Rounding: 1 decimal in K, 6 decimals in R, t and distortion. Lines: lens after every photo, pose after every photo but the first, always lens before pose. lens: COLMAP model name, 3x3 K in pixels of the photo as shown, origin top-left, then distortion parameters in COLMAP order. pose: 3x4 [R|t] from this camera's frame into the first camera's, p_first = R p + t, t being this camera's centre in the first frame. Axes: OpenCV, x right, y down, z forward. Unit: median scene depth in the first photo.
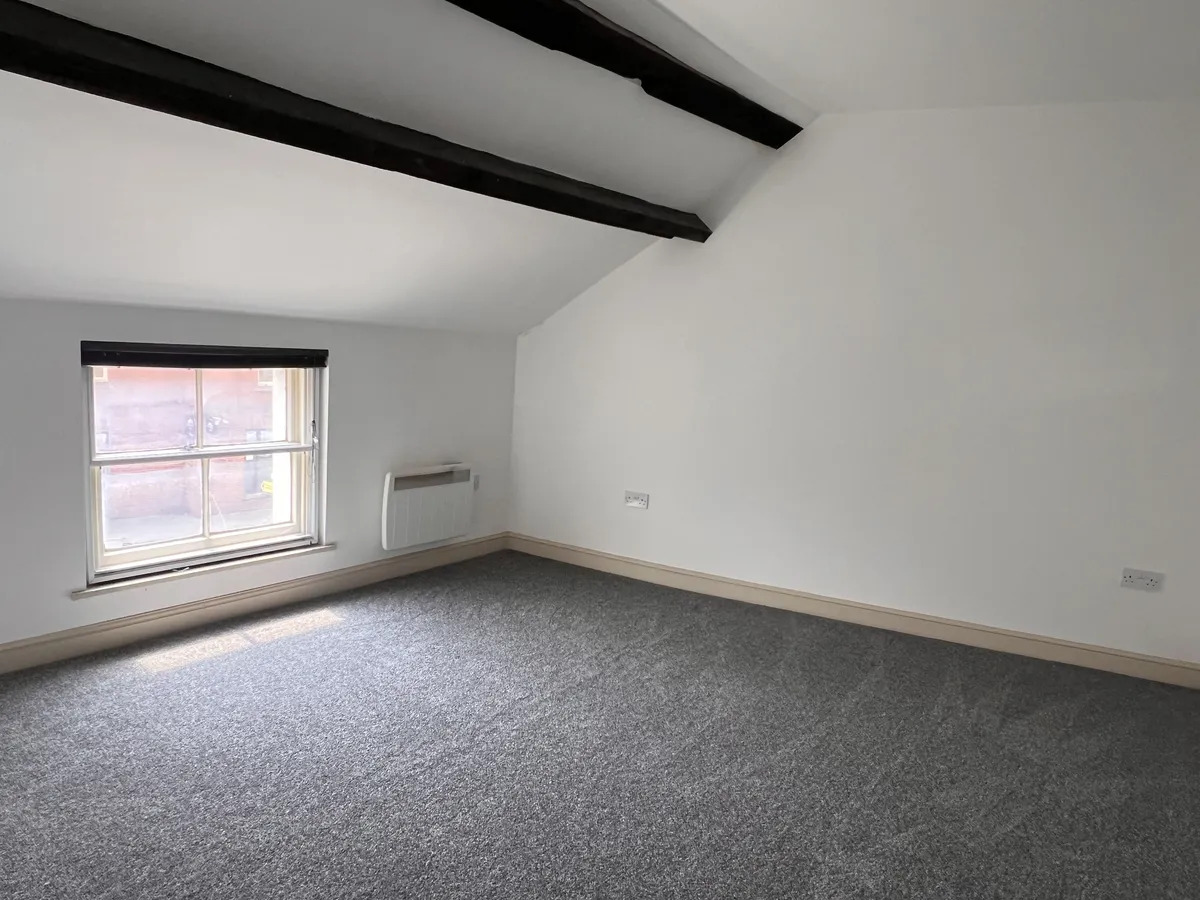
lens RADIAL K [[762.5, 0, 592.1], [0, 762.5, 449.8], [0, 0, 1]] dist [-0.002299, -0.000312]
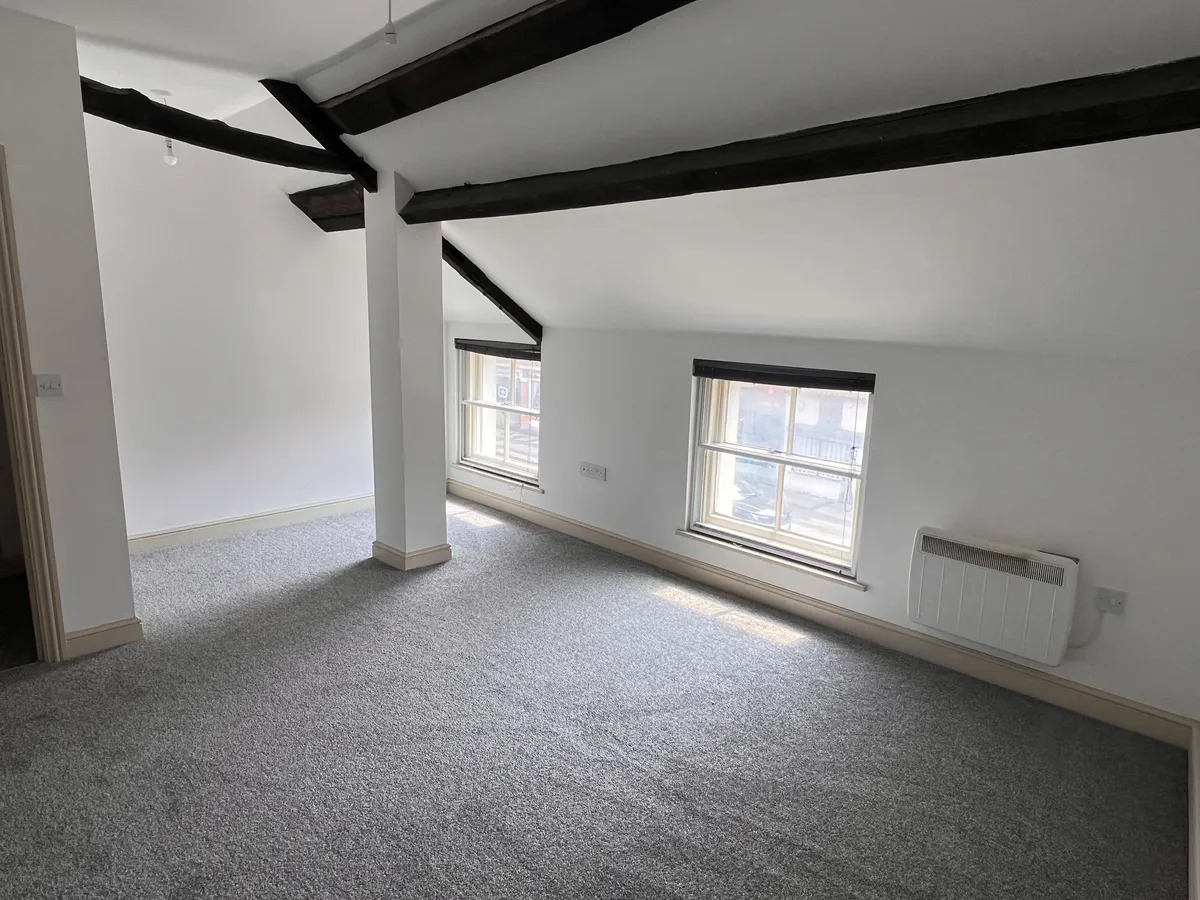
lens RADIAL K [[762.5, 0, 590.3], [0, 762.5, 453.4], [0, 0, 1]] dist [-0.002299, -0.000312]
pose [[-0.142094, 0.100765, -0.984711, 0.671470], [-0.193172, 0.972855, 0.127427, -0.094896], [0.970821, 0.208326, -0.118772, 0.847670]]
